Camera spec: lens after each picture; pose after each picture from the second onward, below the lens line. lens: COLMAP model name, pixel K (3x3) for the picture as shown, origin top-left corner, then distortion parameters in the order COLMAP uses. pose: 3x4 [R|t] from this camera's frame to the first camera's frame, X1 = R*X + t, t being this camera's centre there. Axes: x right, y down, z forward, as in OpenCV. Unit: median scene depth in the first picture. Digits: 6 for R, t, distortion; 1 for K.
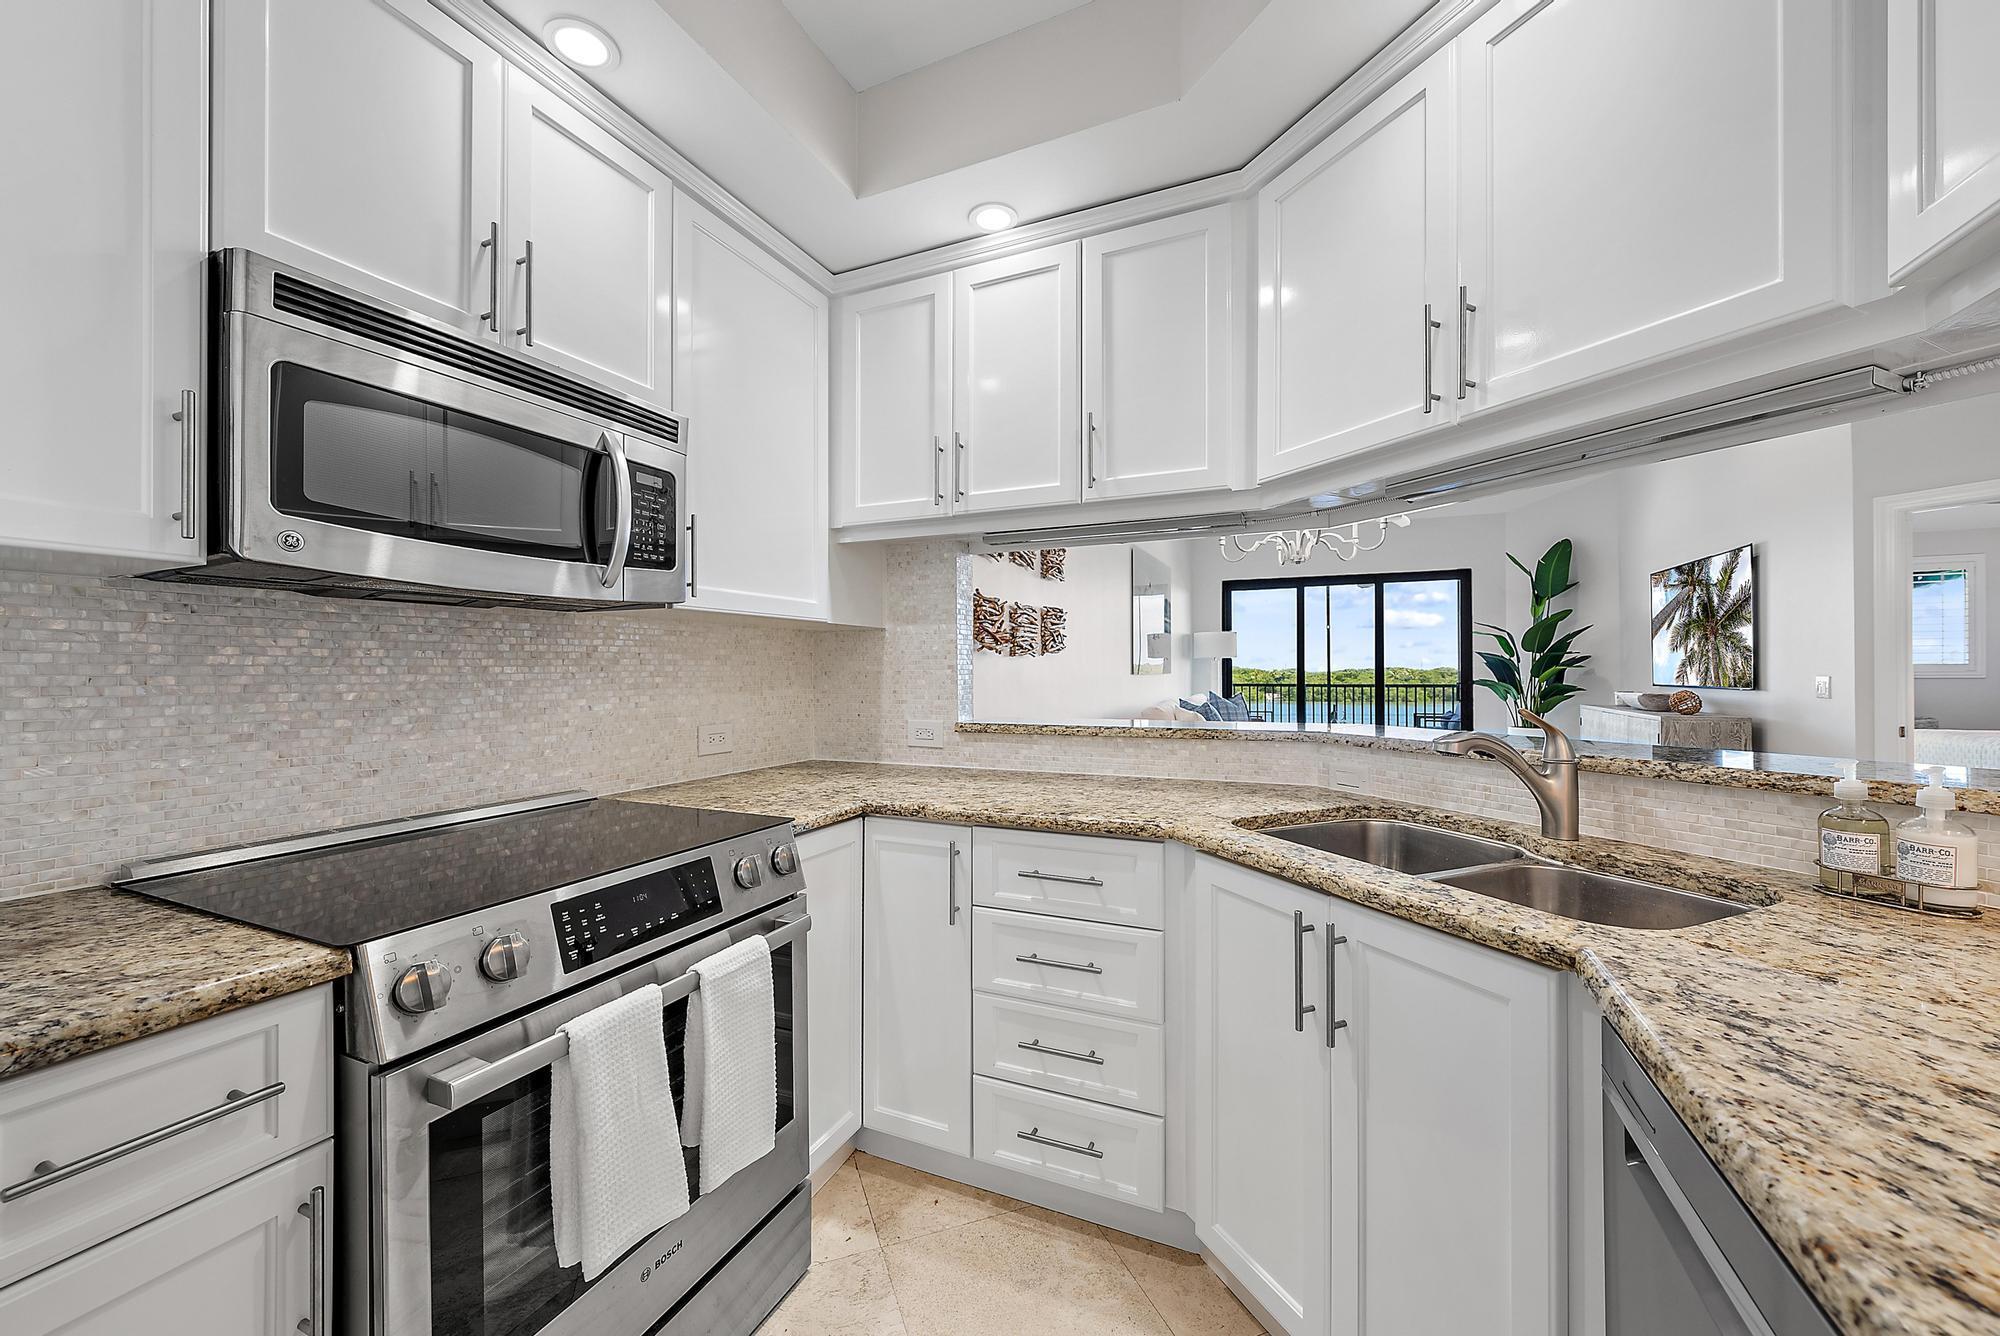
lens RADIAL K [[782.9, 0, 1003.6], [0, 782.9, 671.4], [0, 0, 1]] dist [-0.000333, -0.001031]
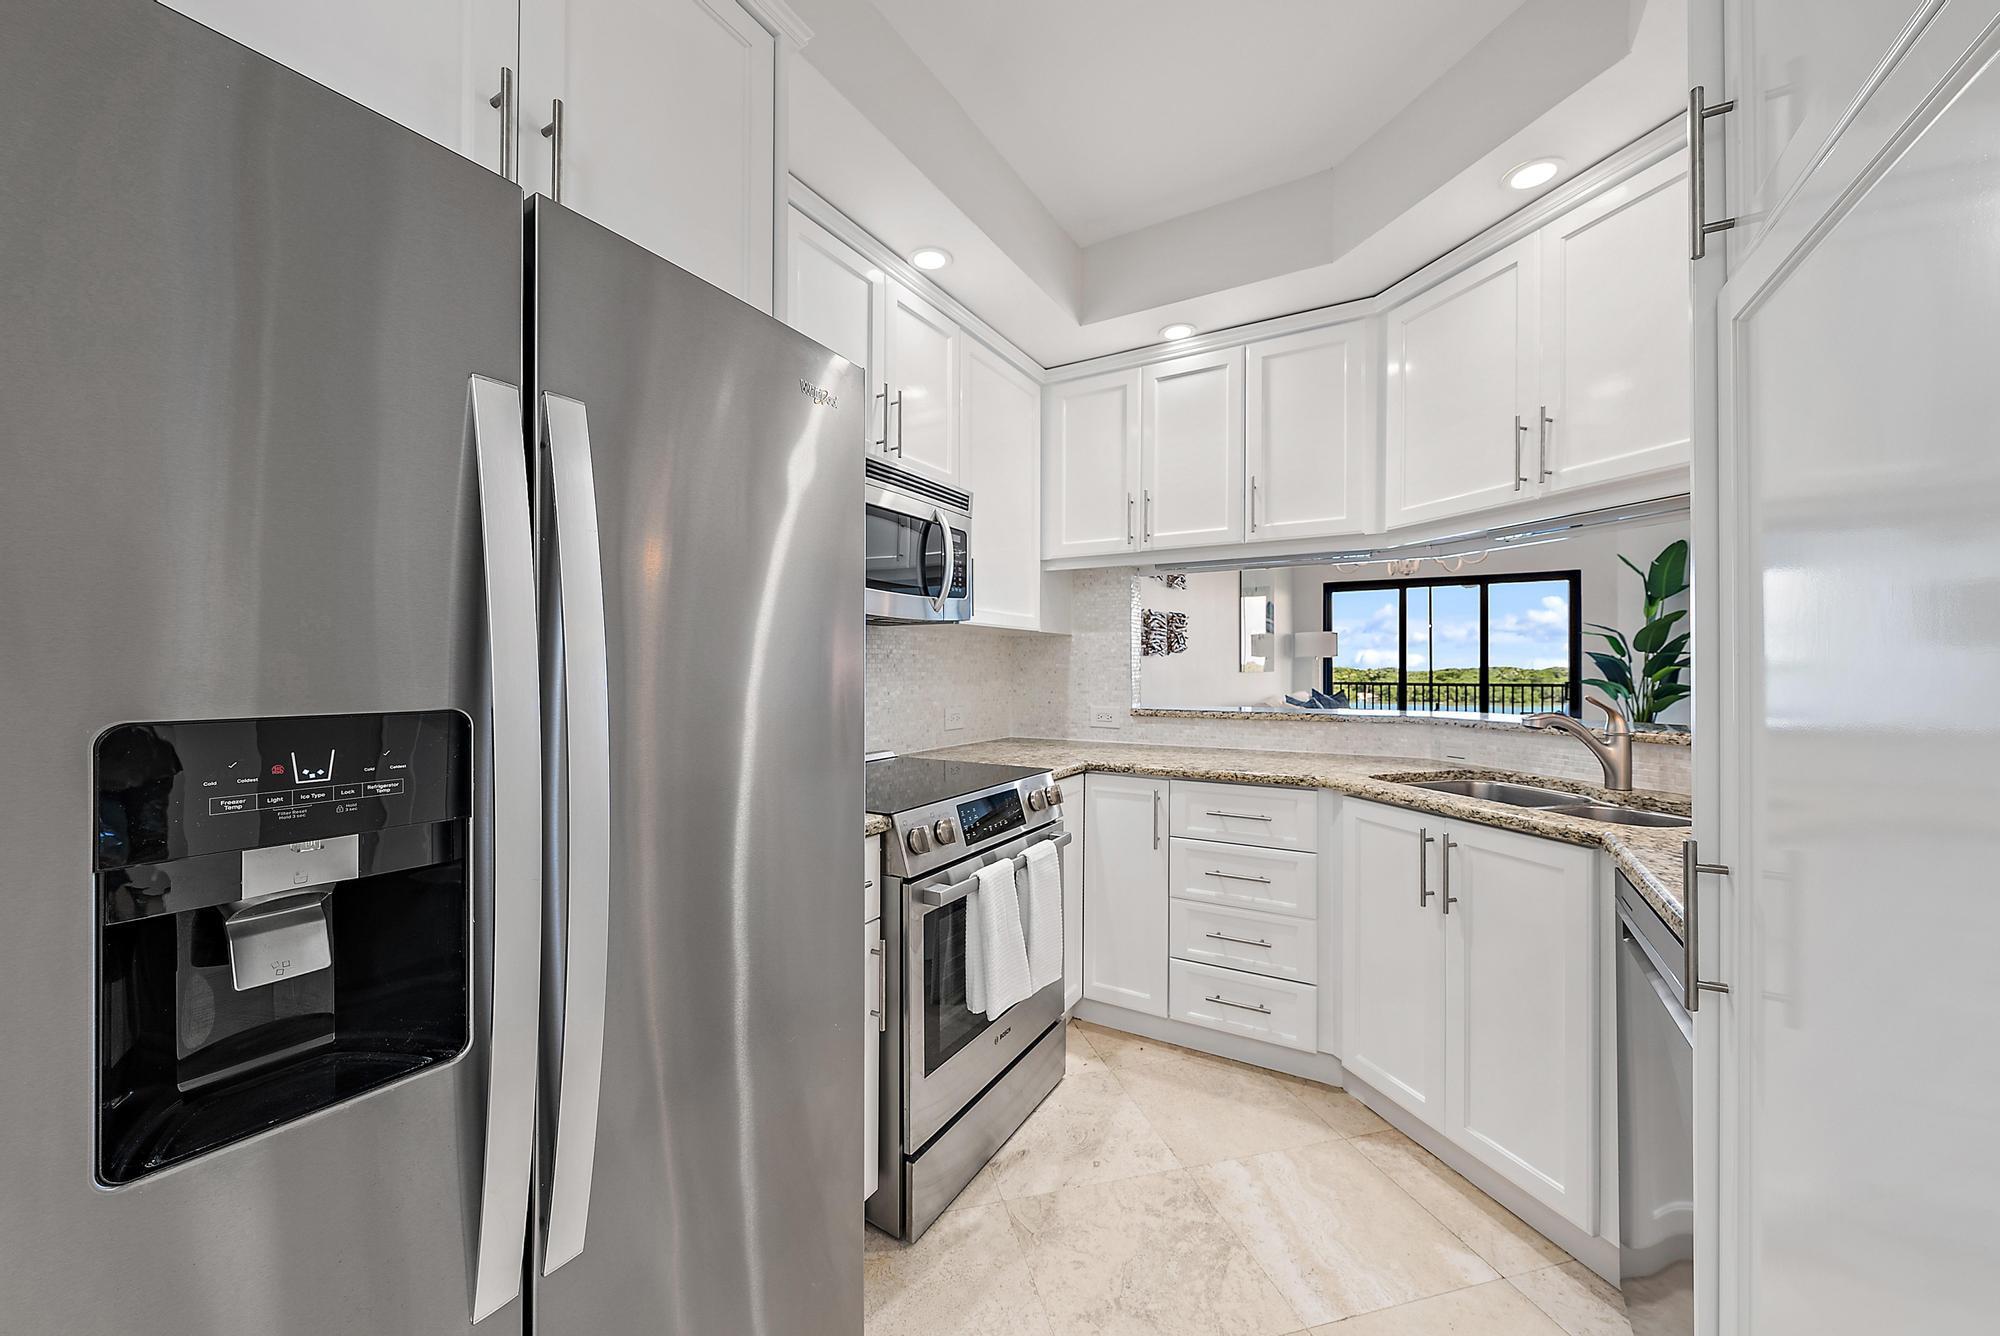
lens RADIAL K [[782.9, 0, 992.8], [0, 782.9, 668.9], [0, 0, 1]] dist [-0.000333, -0.001031]
pose [[0.993552, 0.003987, -0.113307, -0.210752], [-0.004033, 0.999992, -0.000177, 0.002638], [0.113306, 0.000633, 0.993560, -0.450149]]
